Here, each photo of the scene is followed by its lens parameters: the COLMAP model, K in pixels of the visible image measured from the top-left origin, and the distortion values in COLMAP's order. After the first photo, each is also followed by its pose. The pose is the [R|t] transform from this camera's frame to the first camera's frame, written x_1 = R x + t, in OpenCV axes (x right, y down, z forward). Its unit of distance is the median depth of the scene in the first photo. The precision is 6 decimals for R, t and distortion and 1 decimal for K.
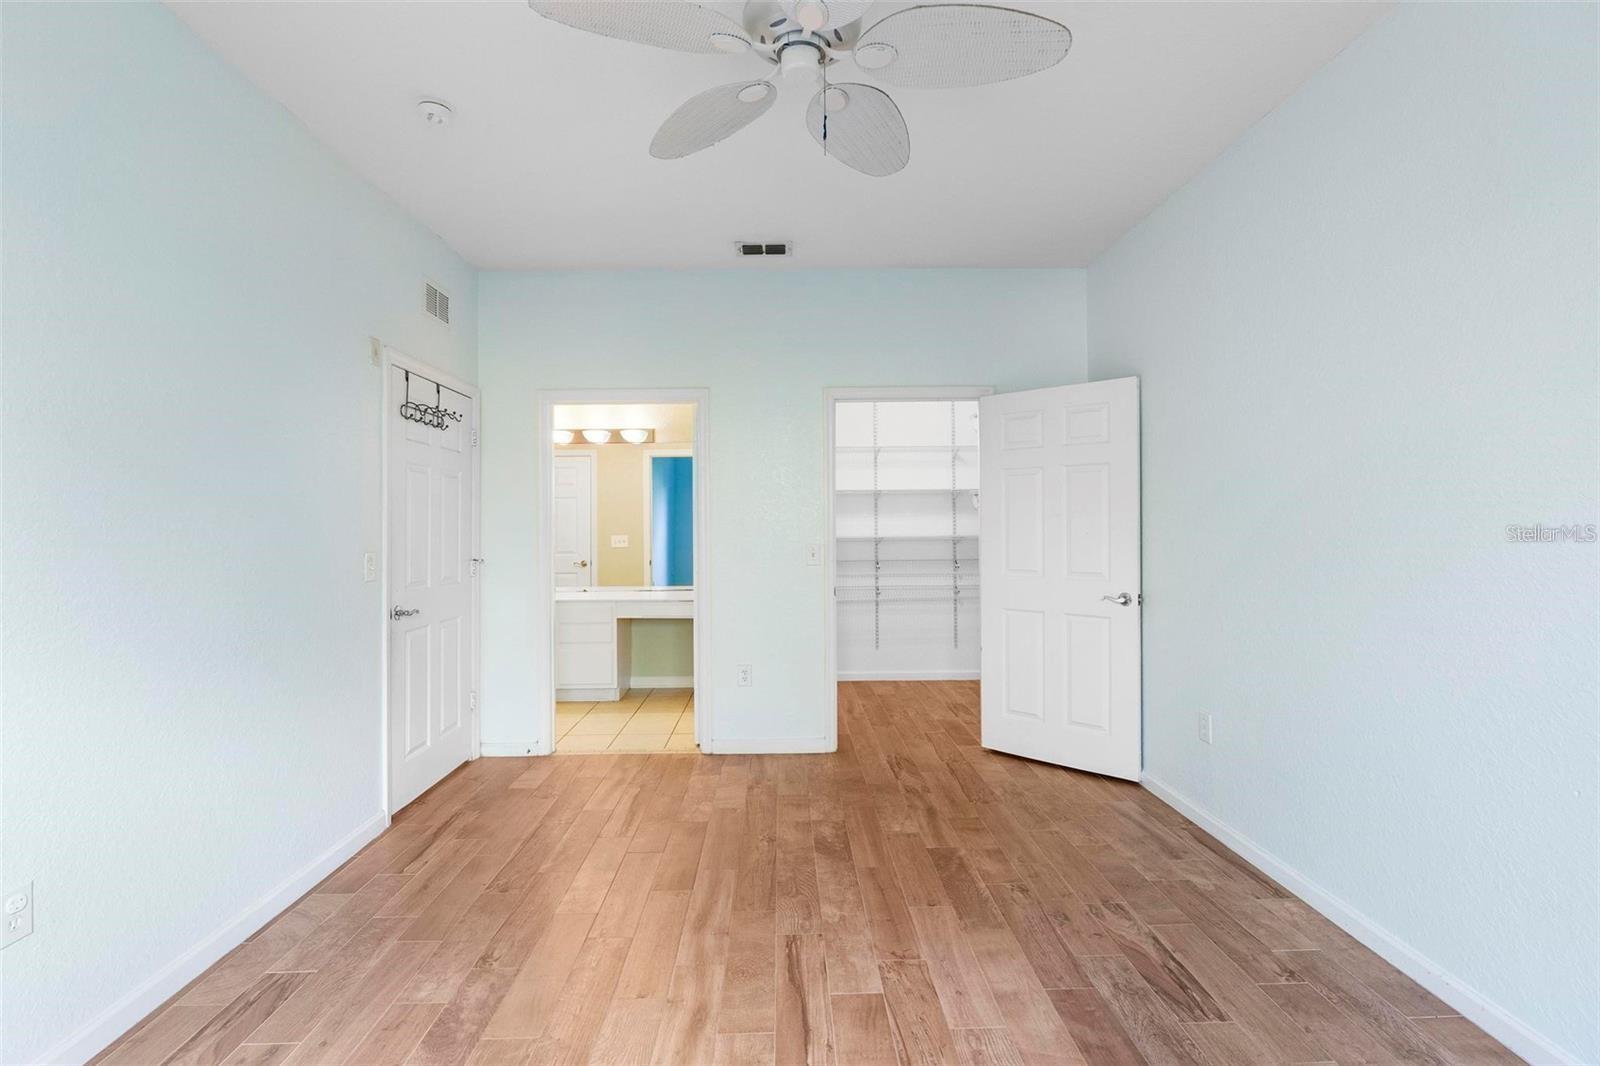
lens RADIAL K [[724.8, 0, 786.6], [0, 724.8, 512.9], [0, 0, 1]] dist [-0.012531, 0.003745]
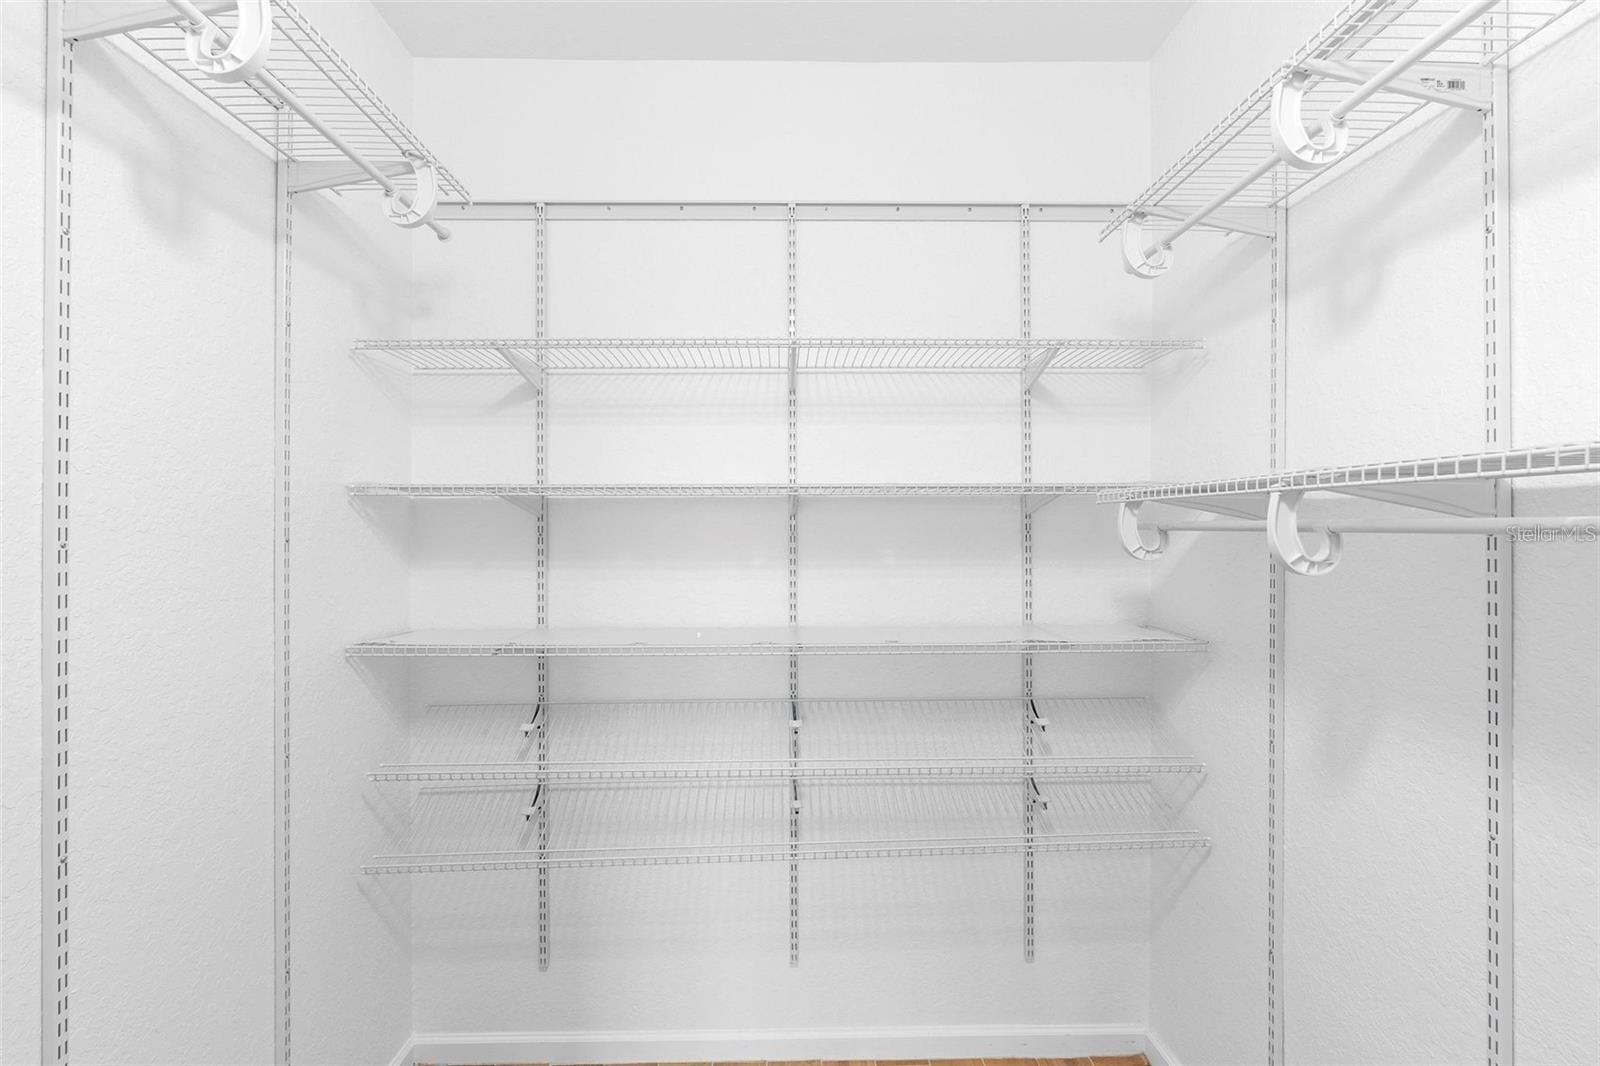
lens RADIAL K [[724.8, 0, 794.3], [0, 724.8, 491.4], [0, 0, 1]] dist [-0.012531, 0.003745]
pose [[0.999991, 0.004151, 0.001130, 0.206792], [-0.004168, 0.999879, 0.014985, -0.057397], [-0.001068, -0.014989, 0.999887, 1.118782]]
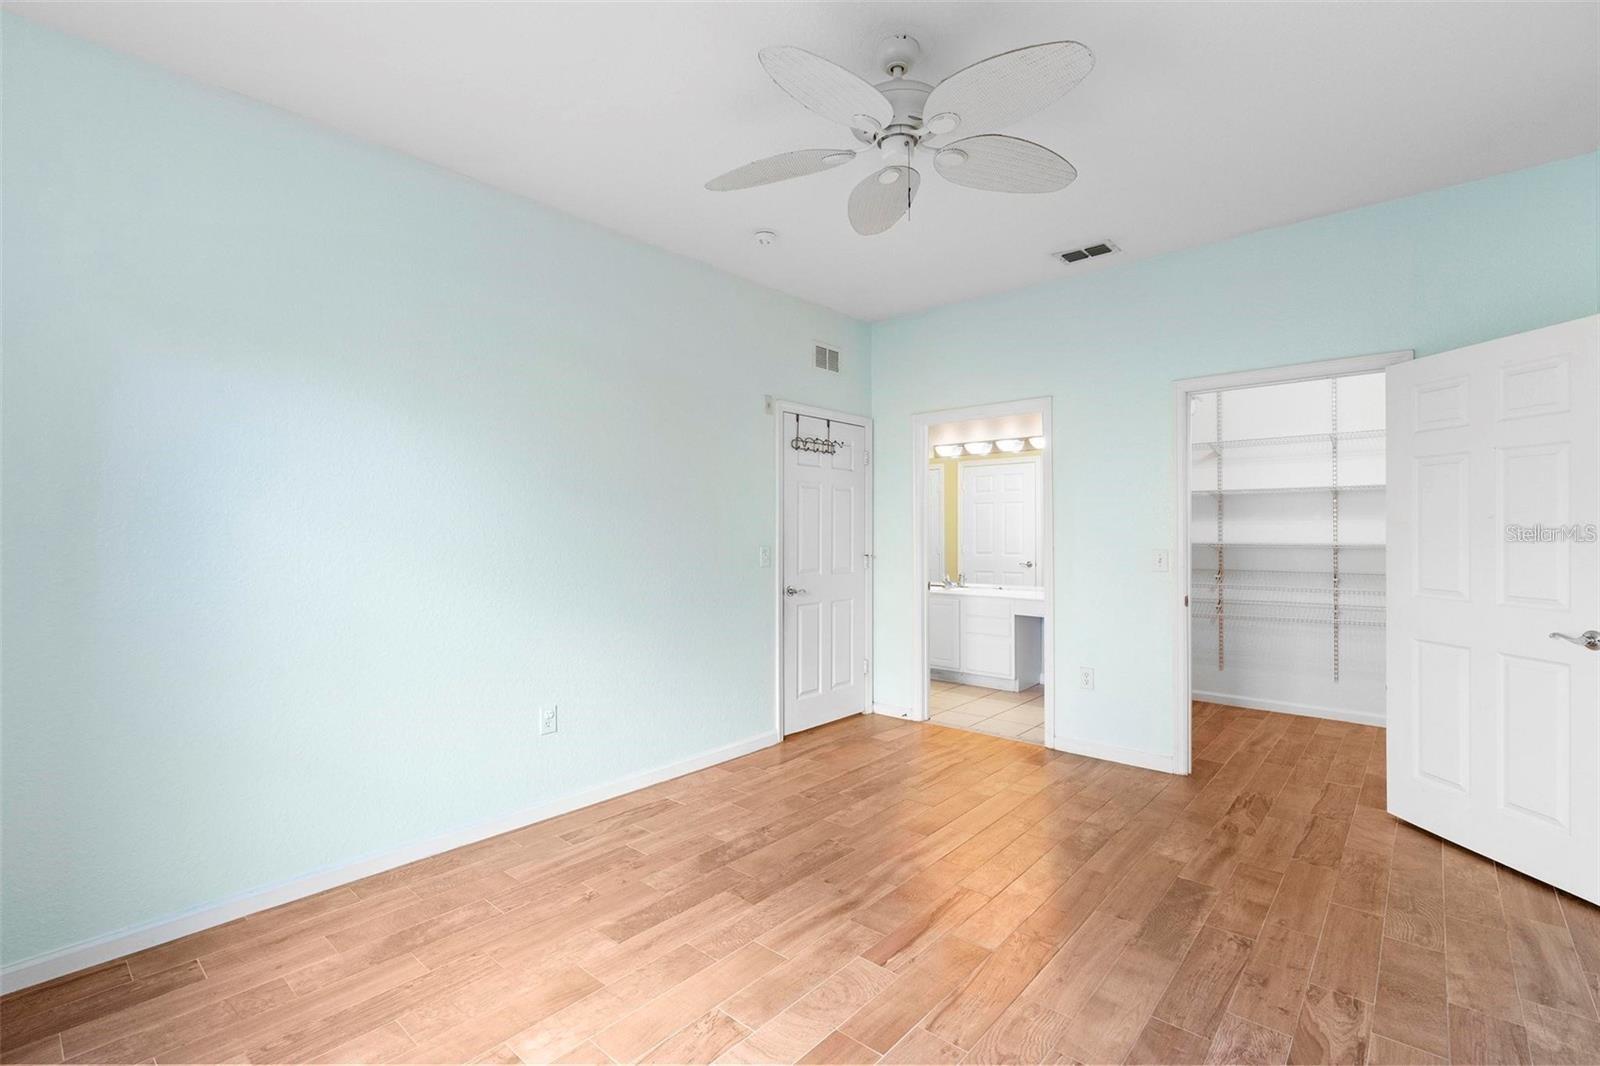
lens RADIAL K [[724.8, 0, 799.1], [0, 724.8, 522.9], [0, 0, 1]] dist [-0.012531, 0.003745]
pose [[0.735556, 0.000231, -0.677464, 0.383296], [0.007155, 0.999942, 0.008110, -0.002679], [0.677427, -0.010812, 0.735511, -0.006948]]
